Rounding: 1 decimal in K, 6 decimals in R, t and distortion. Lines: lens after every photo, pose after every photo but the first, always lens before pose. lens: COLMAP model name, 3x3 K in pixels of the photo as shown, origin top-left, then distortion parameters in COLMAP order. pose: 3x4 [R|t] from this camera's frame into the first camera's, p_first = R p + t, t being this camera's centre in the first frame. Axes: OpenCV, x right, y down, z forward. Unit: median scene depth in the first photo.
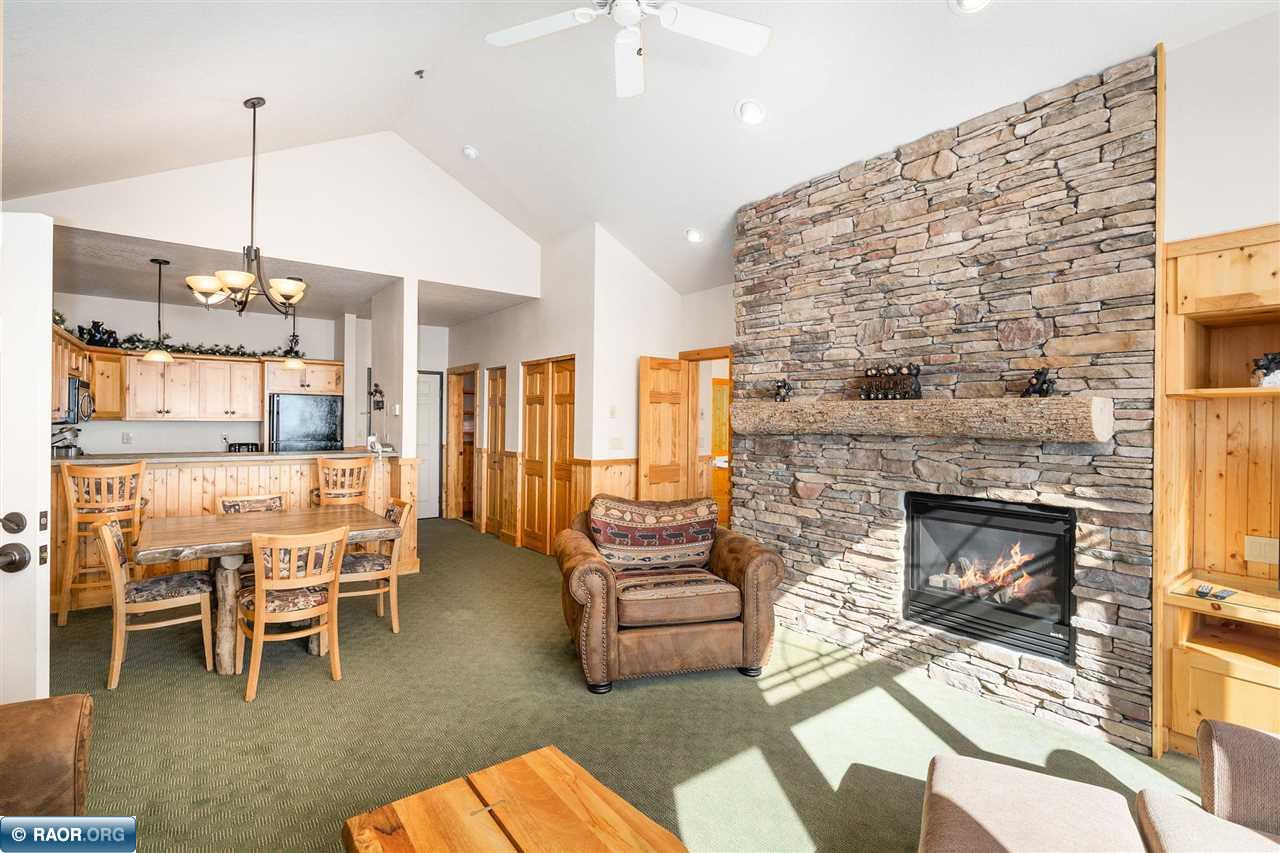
lens RADIAL K [[595.2, 0, 642.9], [0, 595.2, 418.6], [0, 0, 1]] dist [-0.001892, 0.000045]
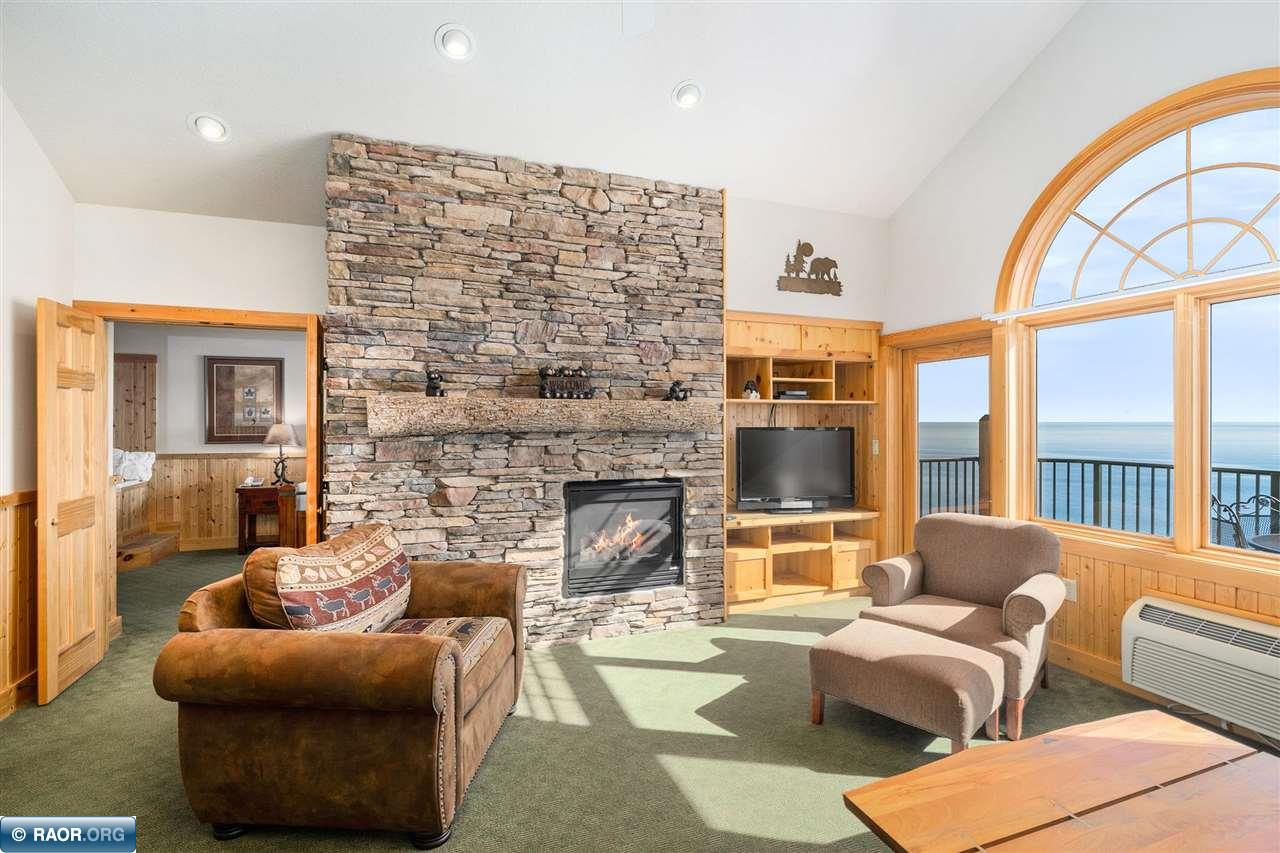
lens RADIAL K [[588.3, 0, 642.2], [0, 588.3, 422.5], [0, 0, 1]] dist [-0.009478, 0.000725]
pose [[0.288544, -0.010319, 0.957411, -0.538294], [0.000339, 0.999943, 0.010675, -0.000181], [-0.957467, -0.002756, 0.288531, 0.530836]]
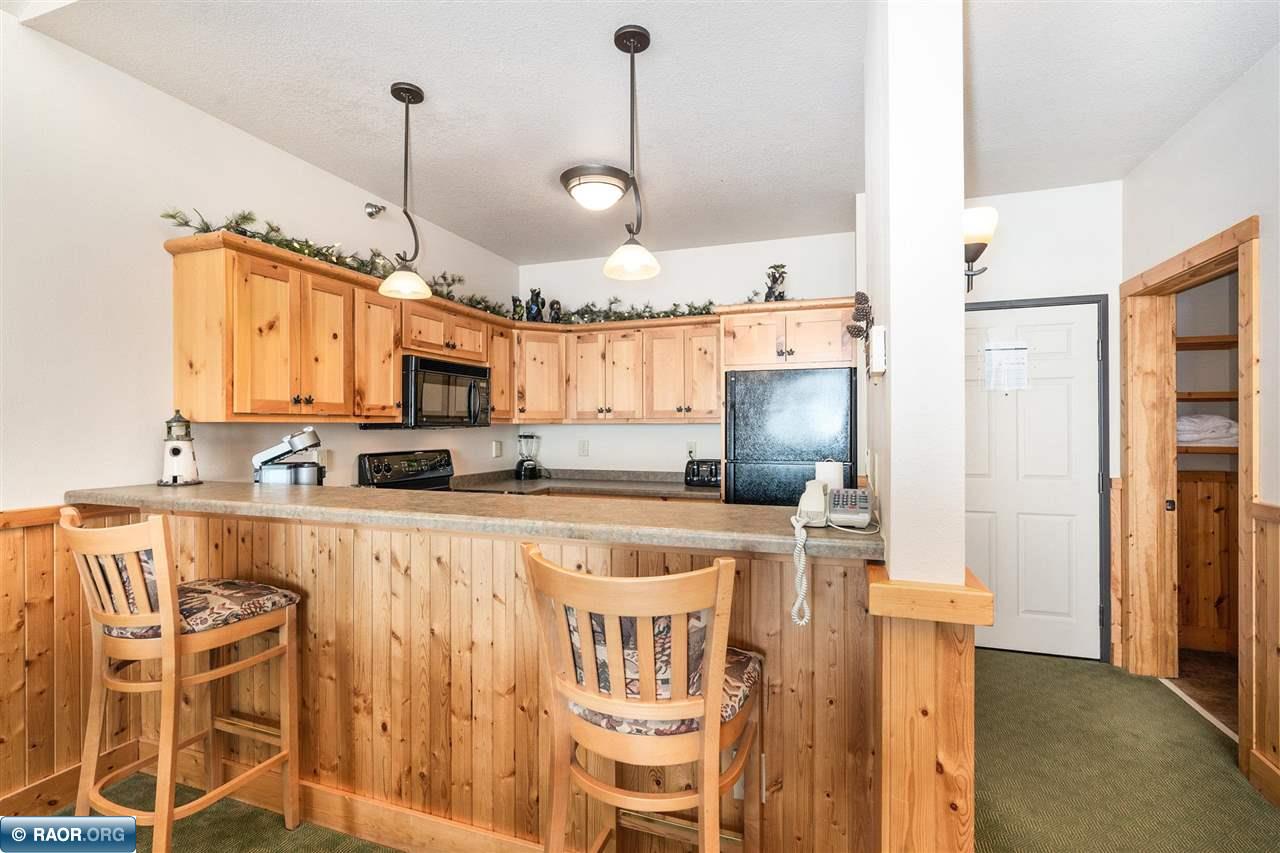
lens RADIAL K [[583.6, 0, 637.9], [0, 583.6, 425.2], [0, 0, 1]] dist [-0.001645, -0.000083]
pose [[0.542510, -0.013098, -0.839947, -0.422859], [0.007504, 0.999914, -0.010745, 0.022965], [0.840016, -0.000474, 0.542562, 1.232238]]
